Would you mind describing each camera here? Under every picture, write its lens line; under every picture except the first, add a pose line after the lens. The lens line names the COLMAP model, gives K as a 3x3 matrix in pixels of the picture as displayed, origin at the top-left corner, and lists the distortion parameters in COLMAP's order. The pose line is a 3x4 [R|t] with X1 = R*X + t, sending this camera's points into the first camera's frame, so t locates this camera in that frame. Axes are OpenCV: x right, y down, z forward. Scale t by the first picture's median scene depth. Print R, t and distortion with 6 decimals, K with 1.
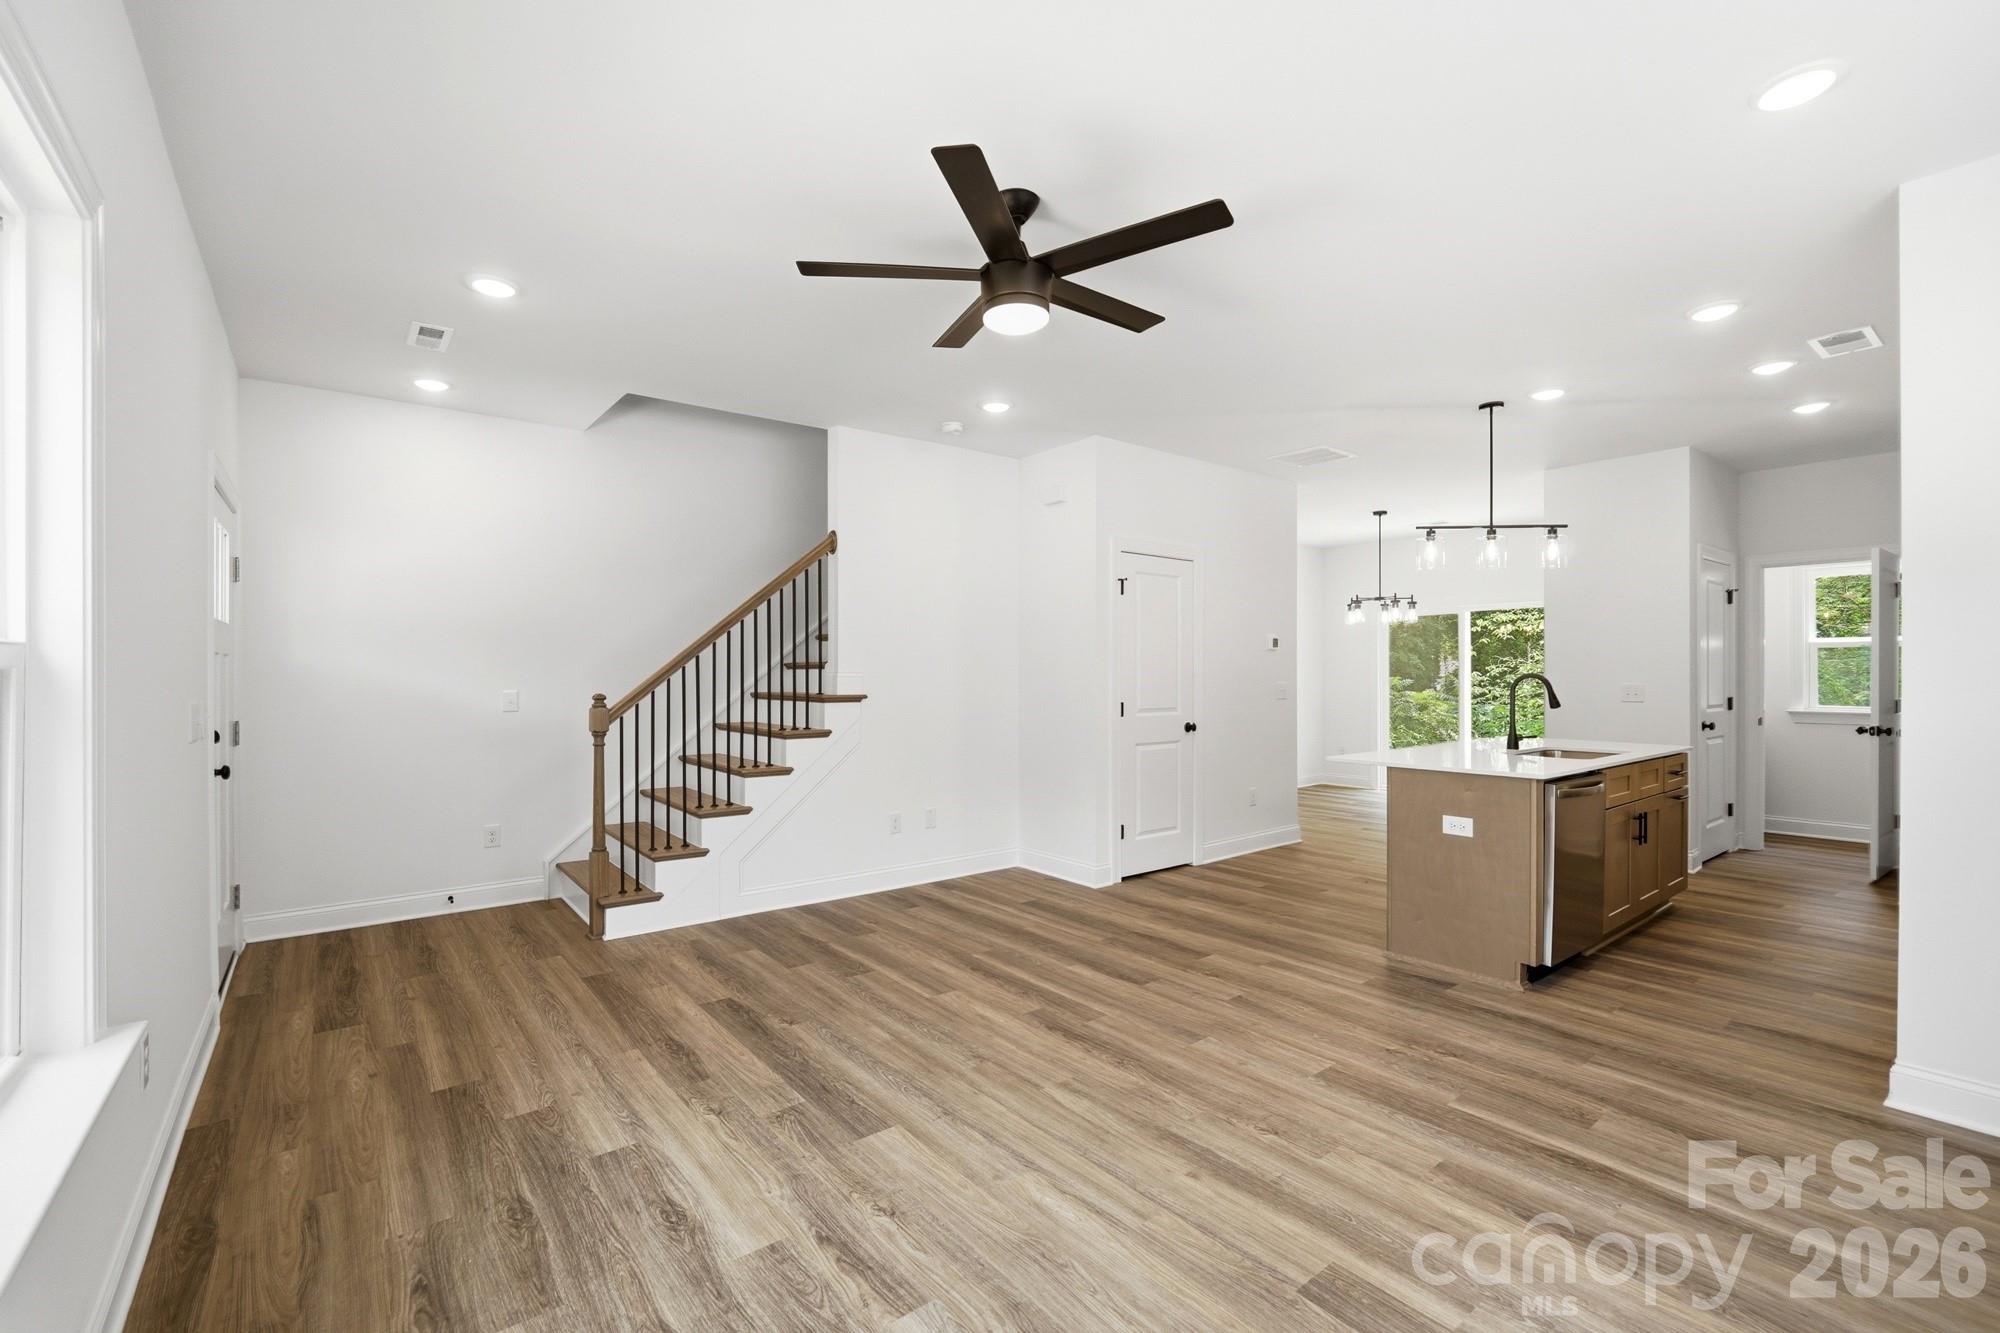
lens RADIAL K [[849.8, 0, 993.0], [0, 849.8, 675.6], [0, 0, 1]] dist [-0.013689, 0.000789]
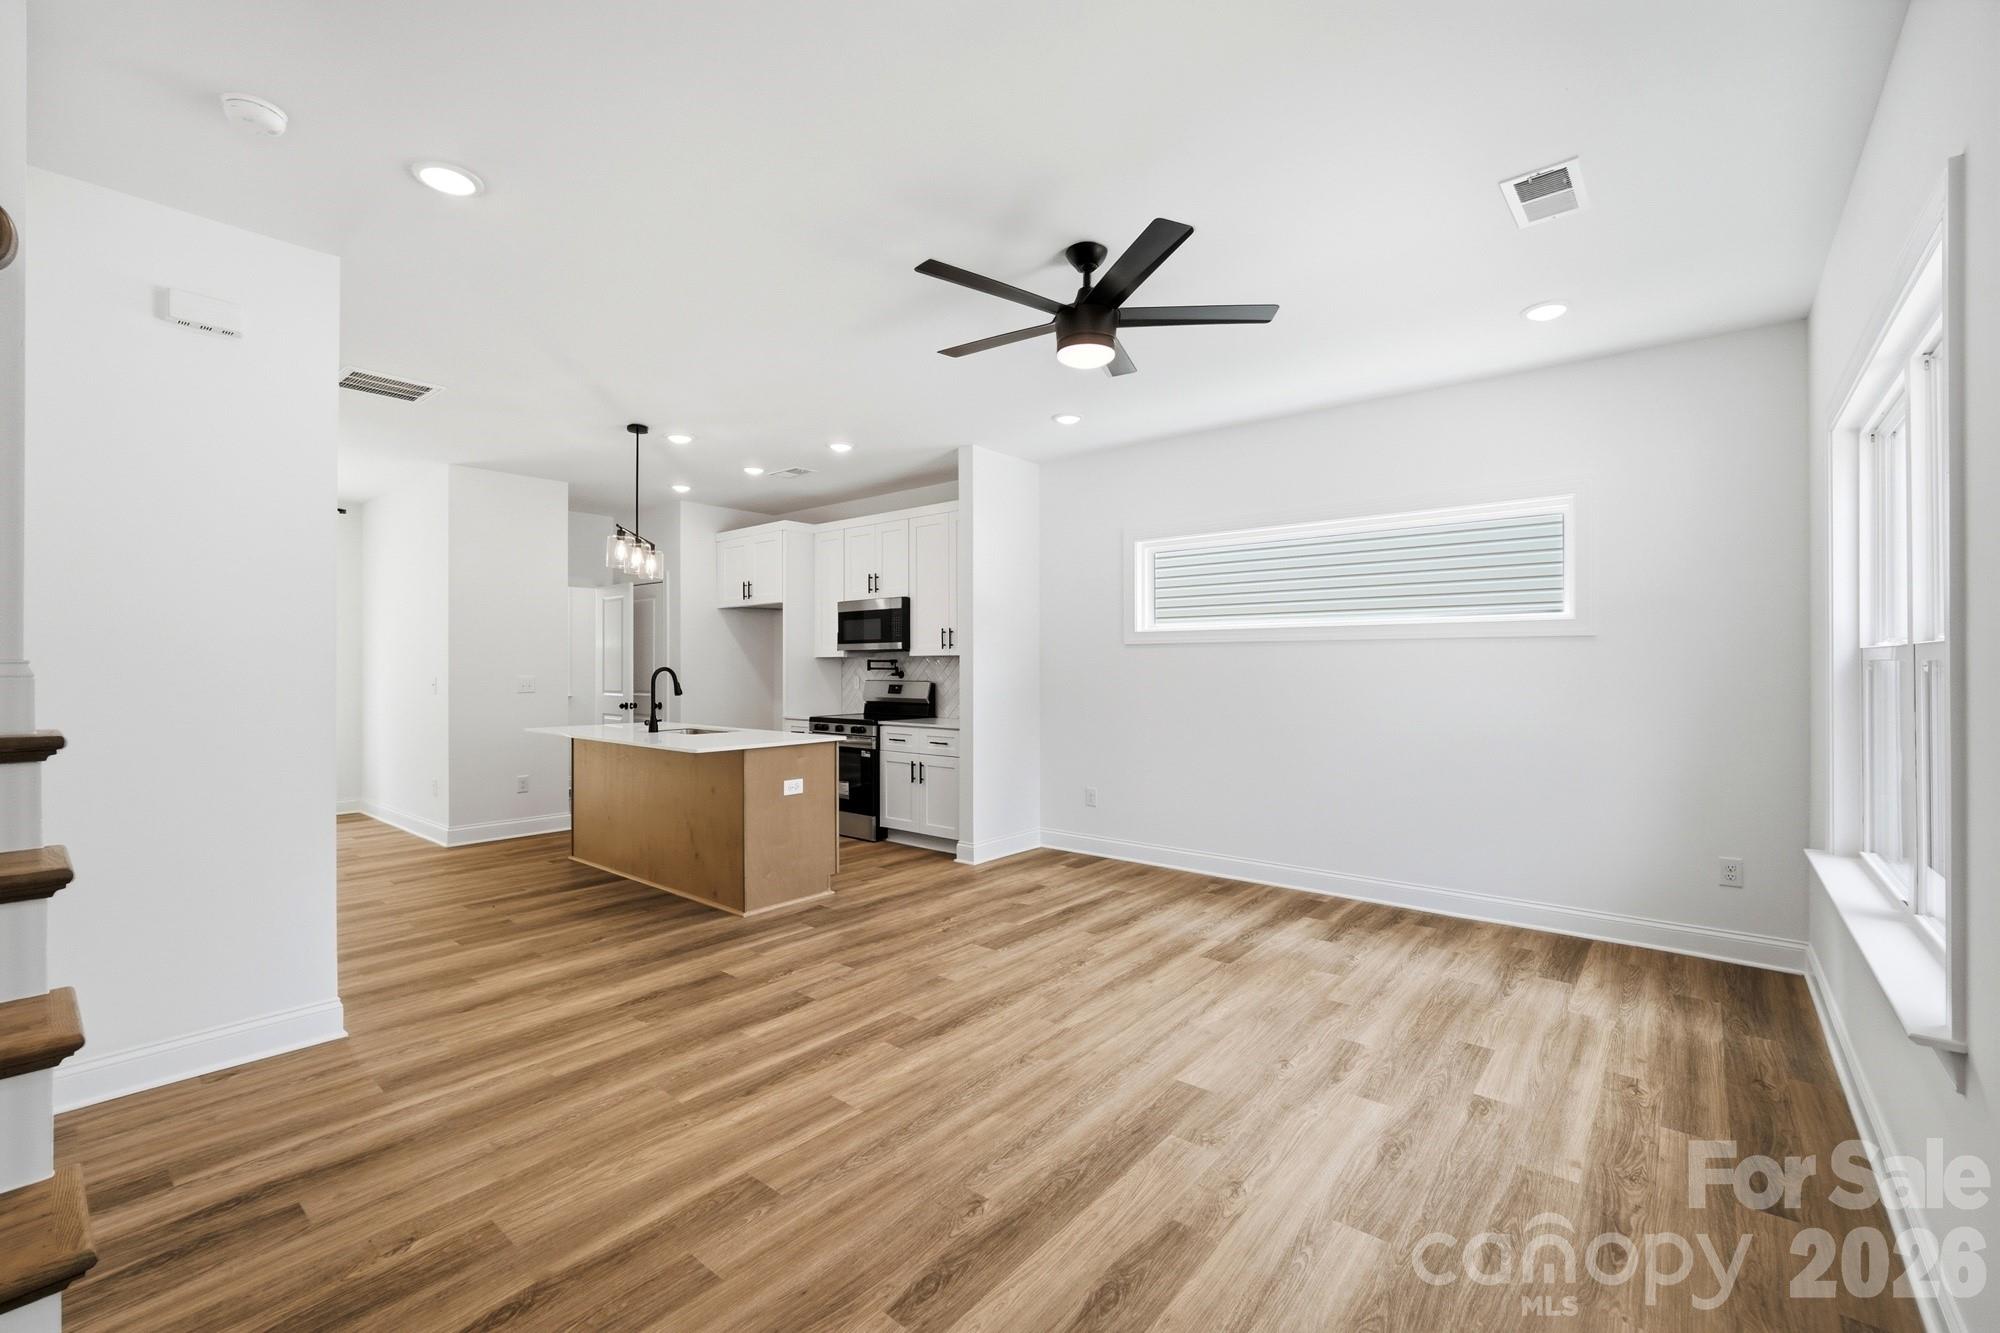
lens RADIAL K [[849.8, 0, 993.6], [0, 849.8, 660.5], [0, 0, 1]] dist [-0.013689, 0.000789]
pose [[-0.208640, 0.008582, 0.977955, -0.950116], [0.003741, 0.999961, -0.007977, -0.000405], [-0.977985, 0.001994, -0.208664, 1.215206]]
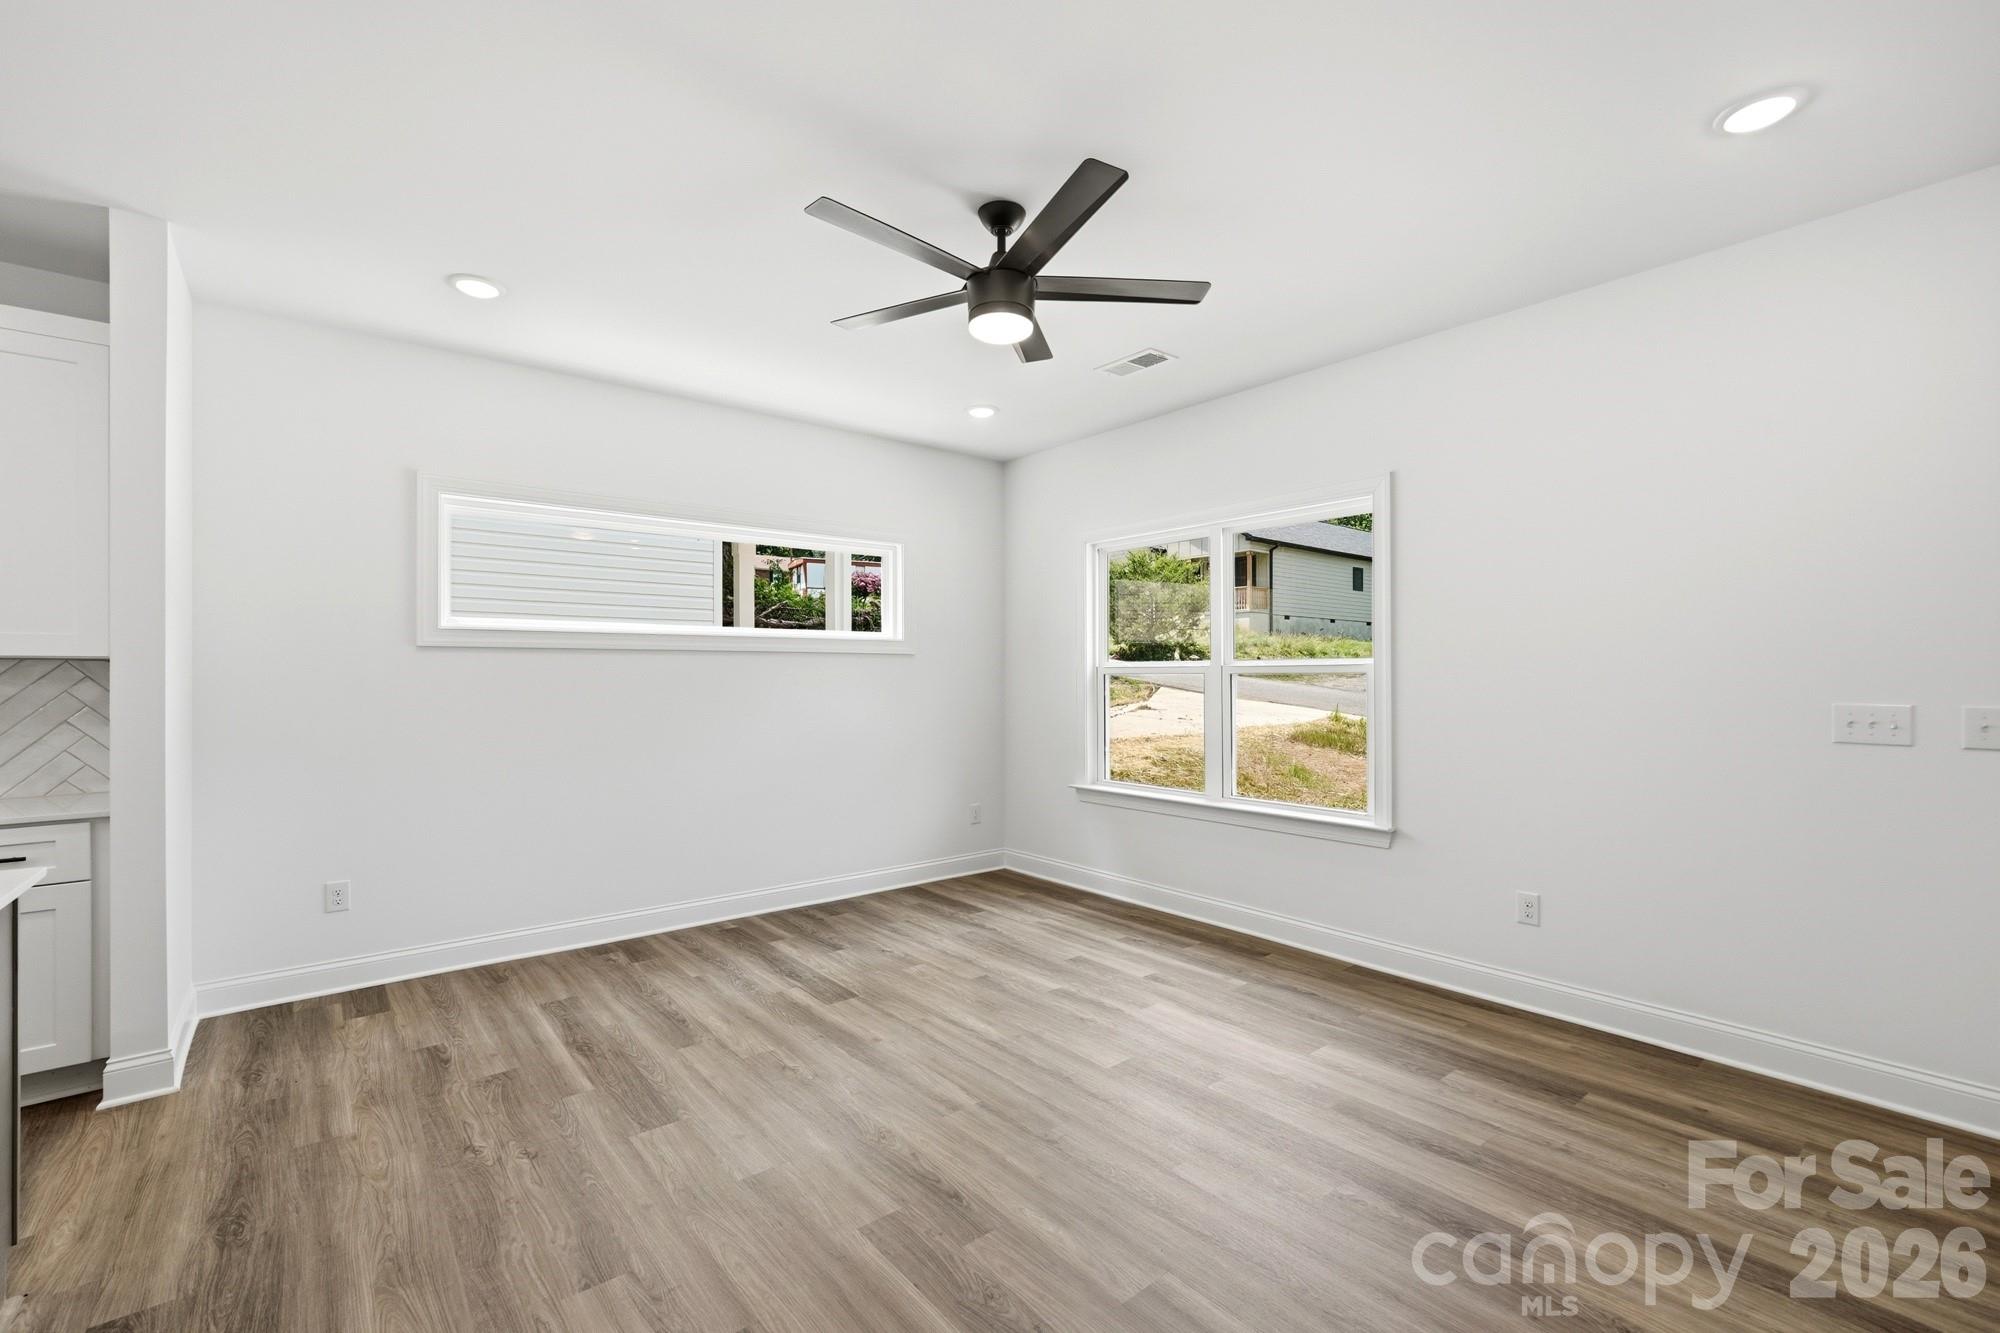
lens RADIAL K [[849.8, 0, 1002.3], [0, 849.8, 668.5], [0, 0, 1]] dist [-0.013689, 0.000789]
pose [[-0.999578, 0.004325, -0.028732, 0.050840], [0.004496, 0.999973, -0.005894, -0.006447], [0.028706, -0.006021, -0.999570, 1.799658]]
